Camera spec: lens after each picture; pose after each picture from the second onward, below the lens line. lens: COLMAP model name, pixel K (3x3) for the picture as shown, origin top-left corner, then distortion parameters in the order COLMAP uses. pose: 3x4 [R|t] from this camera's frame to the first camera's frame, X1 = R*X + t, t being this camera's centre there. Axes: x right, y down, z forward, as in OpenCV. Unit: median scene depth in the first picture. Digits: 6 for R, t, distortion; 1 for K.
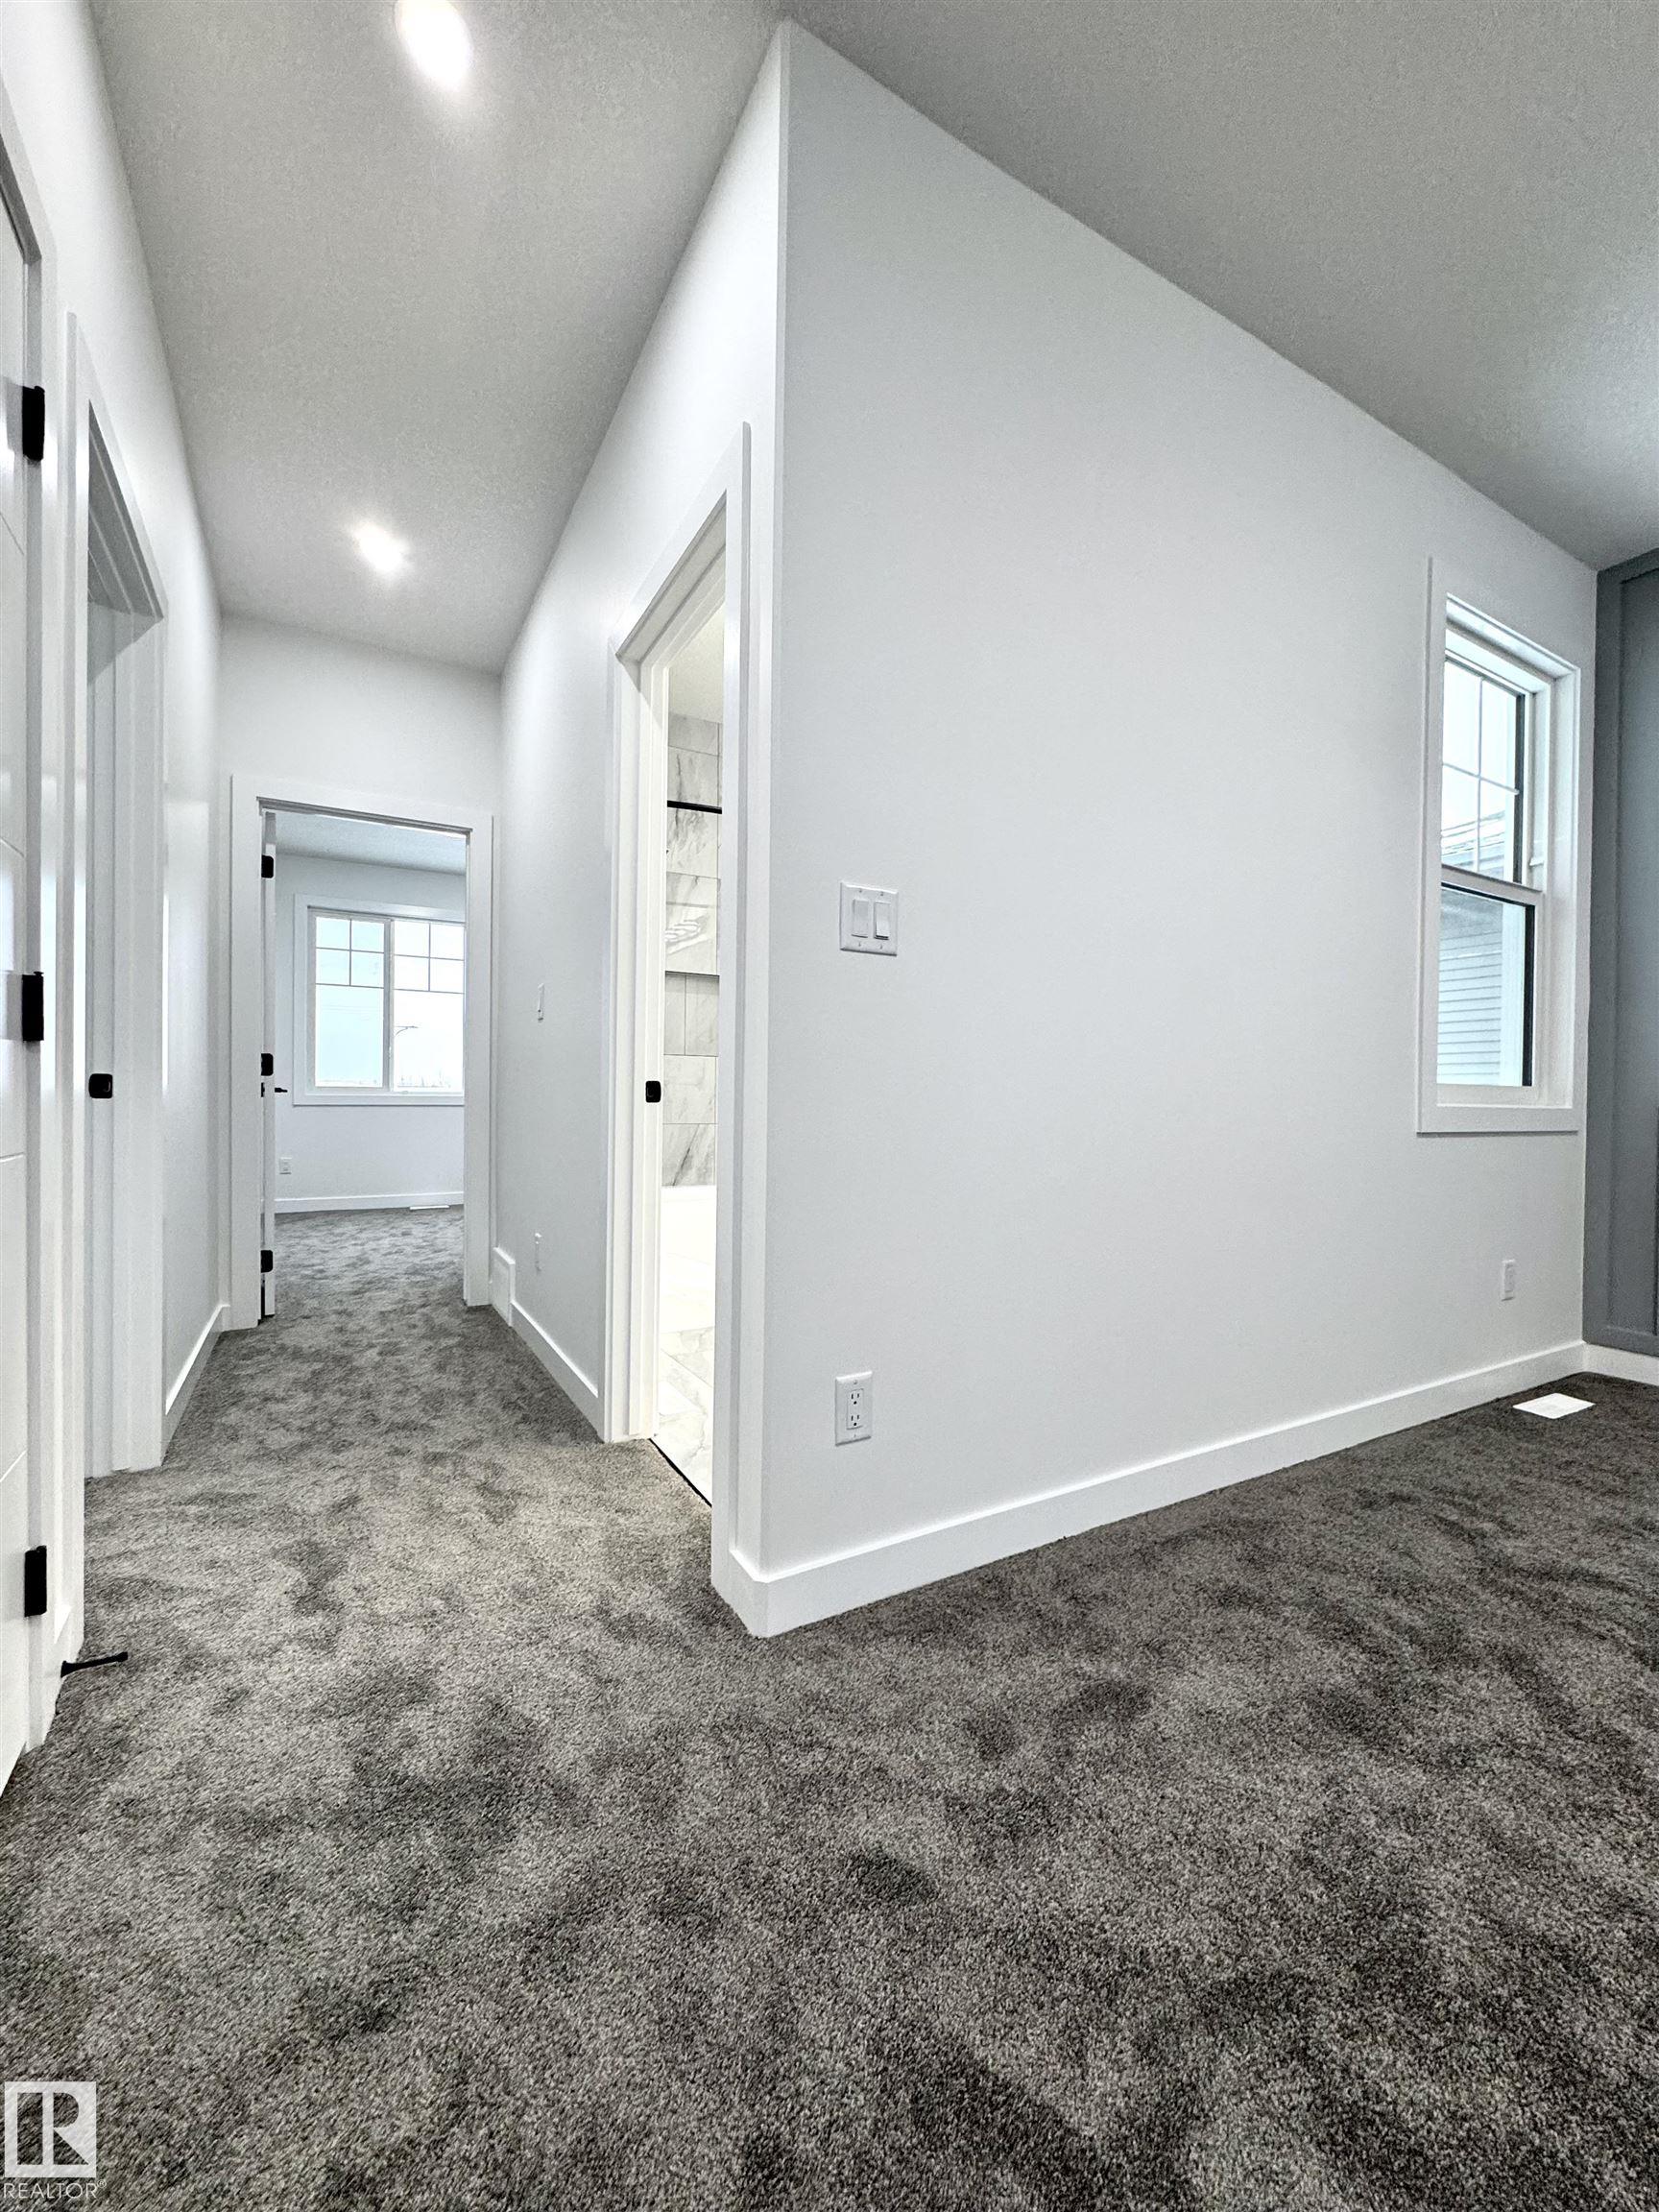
lens RADIAL K [[885.5, 0, 838.5], [0, 885.5, 1106.0], [0, 0, 1]] dist [-0.004383, 0.000909]
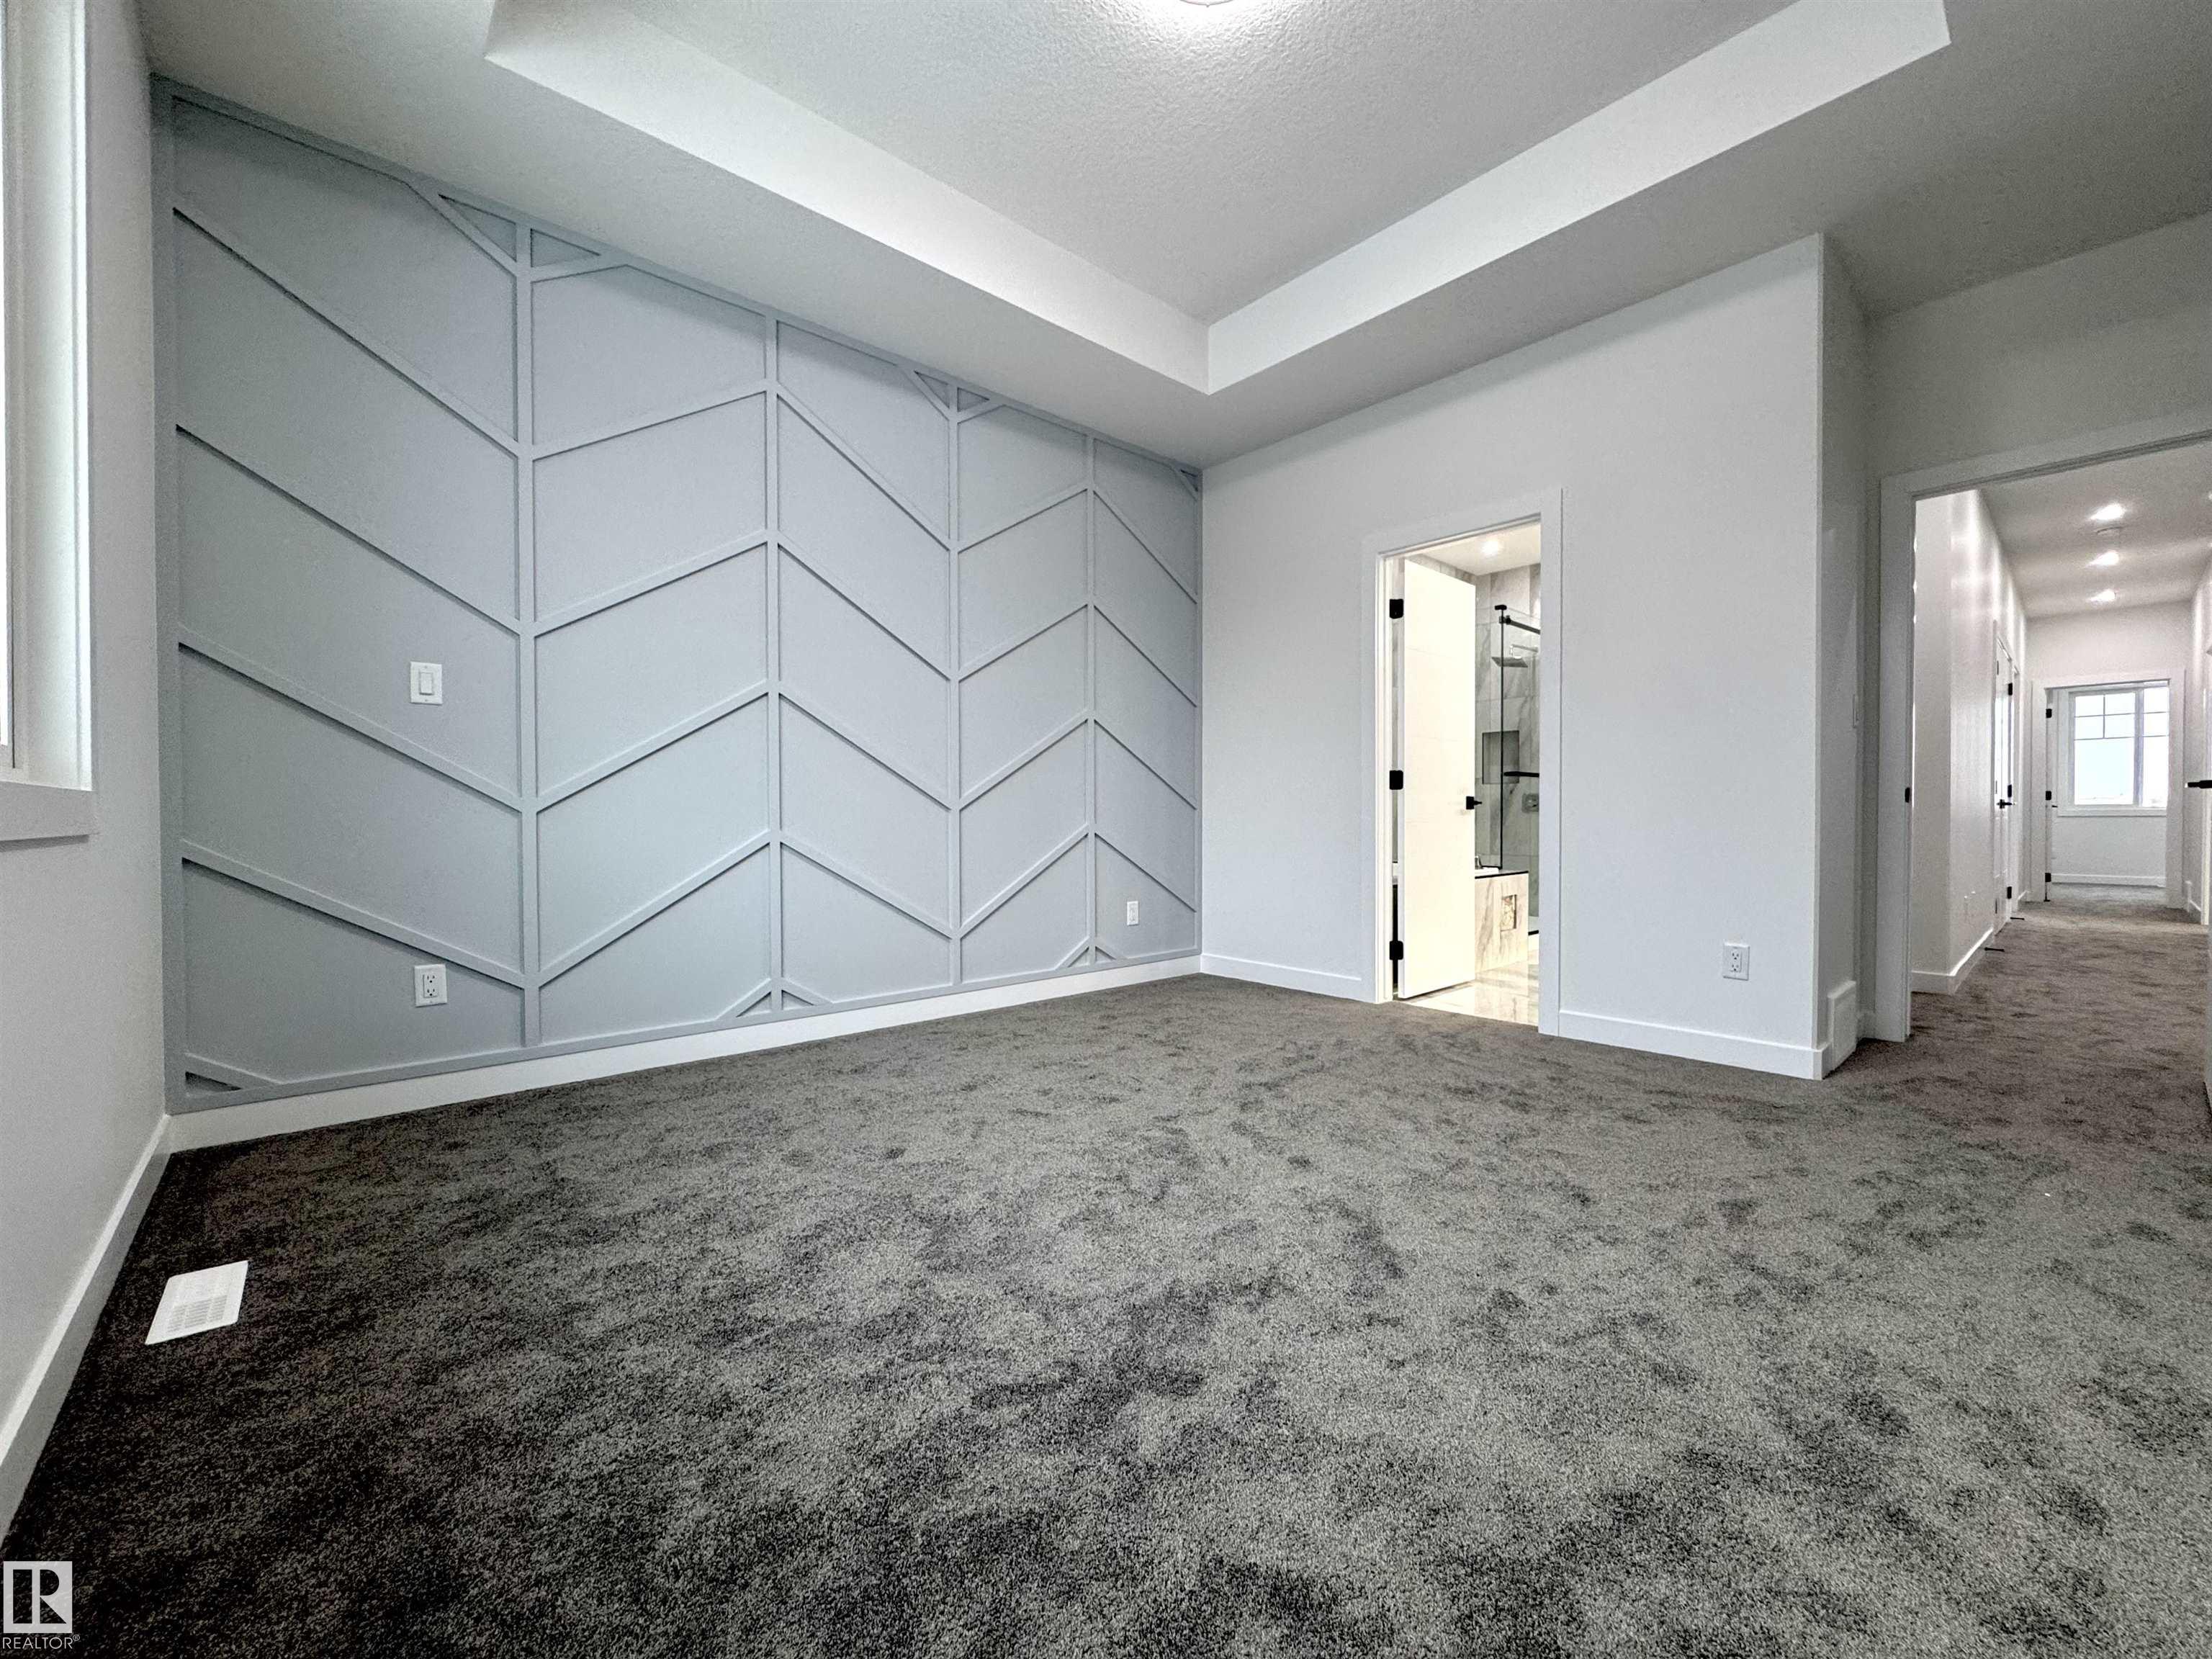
lens RADIAL K [[885.5, 0, 1115.6], [0, 885.5, 825.5], [0, 0, 1]] dist [-0.004383, 0.000909]
pose [[0.207858, 0.000770, -0.978159, 1.156630], [-0.007083, 0.999975, -0.000718, 0.053461], [0.978133, 0.007078, 0.207858, -1.951684]]
